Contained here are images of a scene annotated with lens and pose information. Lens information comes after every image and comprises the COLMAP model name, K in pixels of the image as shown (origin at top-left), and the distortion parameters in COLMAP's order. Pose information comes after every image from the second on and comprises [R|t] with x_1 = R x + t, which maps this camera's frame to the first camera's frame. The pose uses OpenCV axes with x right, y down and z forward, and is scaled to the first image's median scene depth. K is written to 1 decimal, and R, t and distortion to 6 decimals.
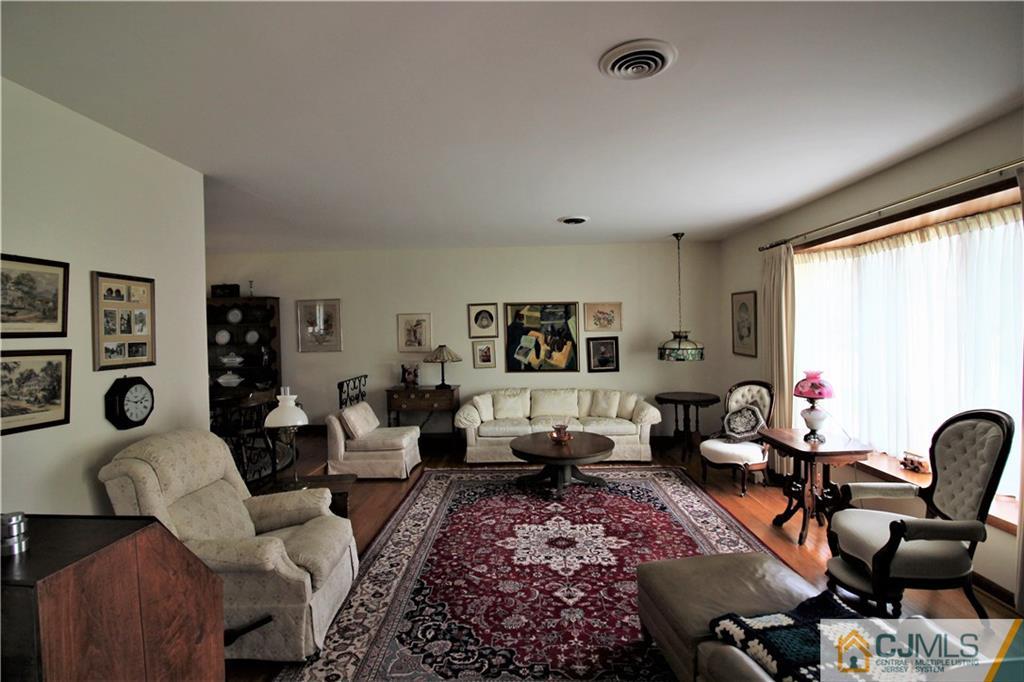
lens RADIAL K [[474.2, 0, 508.5], [0, 474.2, 335.5], [0, 0, 1]] dist [-0.003408, -0.011091]
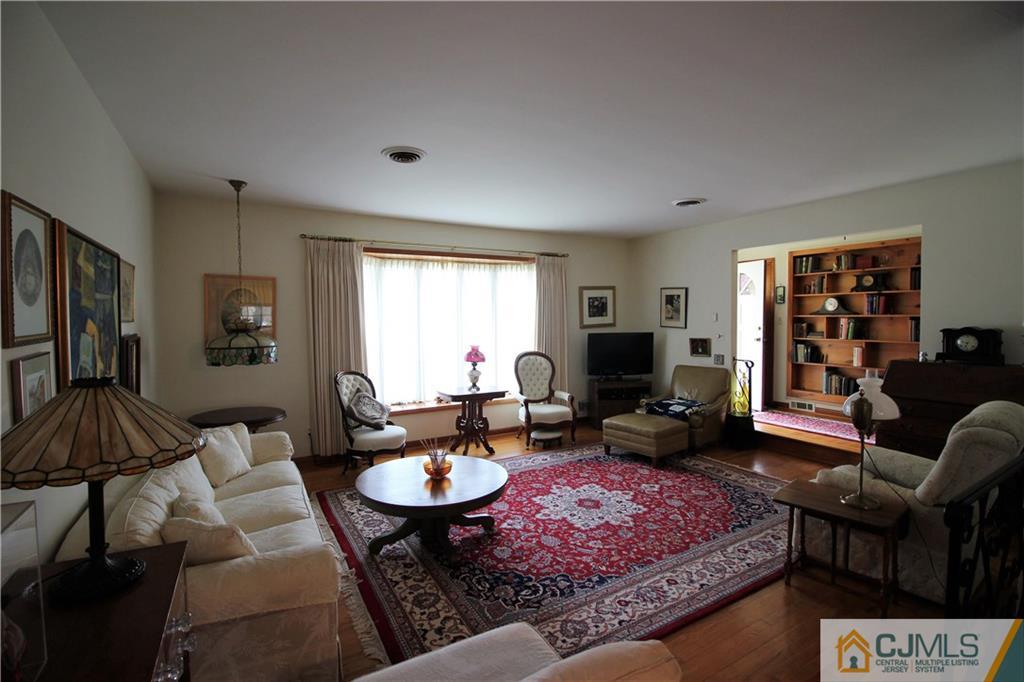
lens RADIAL K [[474.2, 0, 506.1], [0, 474.2, 331.2], [0, 0, 1]] dist [-0.003408, -0.011091]
pose [[-0.523601, -0.000576, 0.851964, -0.902967], [0.029988, 0.999368, 0.019106, 0.003182], [-0.851436, 0.035552, -0.523252, 2.122809]]
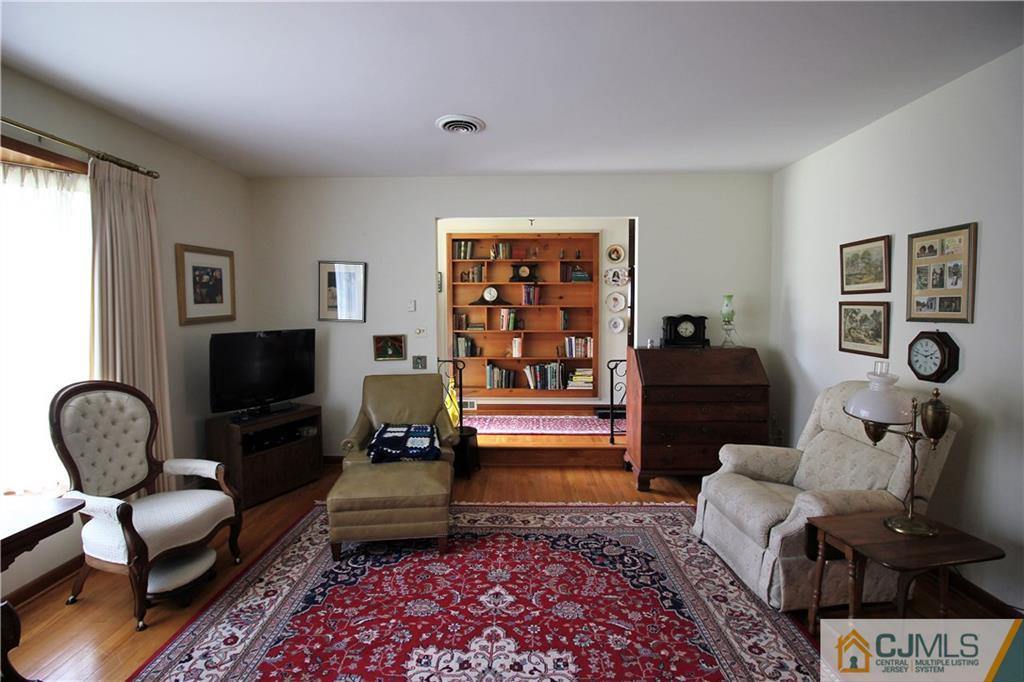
lens RADIAL K [[474.2, 0, 506.5], [0, 474.2, 332.4], [0, 0, 1]] dist [-0.003408, -0.011091]
pose [[-0.999646, 0.022796, -0.013718, 0.109174], [0.021917, 0.997892, 0.061085, 0.008607], [0.015082, 0.060763, -0.998038, 1.794076]]
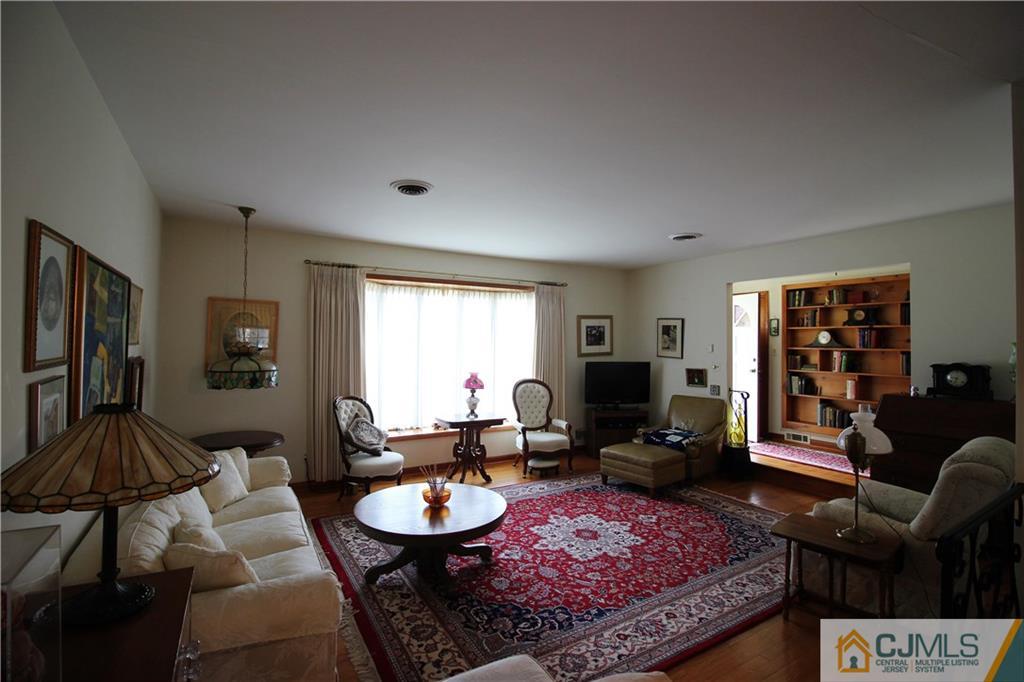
lens RADIAL K [[474.2, 0, 508.0], [0, 474.2, 330.1], [0, 0, 1]] dist [-0.003408, -0.011091]
pose [[-0.534916, 0.037427, 0.844076, -0.913904], [0.012539, 0.999260, -0.036361, -0.005893], [-0.844812, -0.008867, -0.534990, 2.146200]]
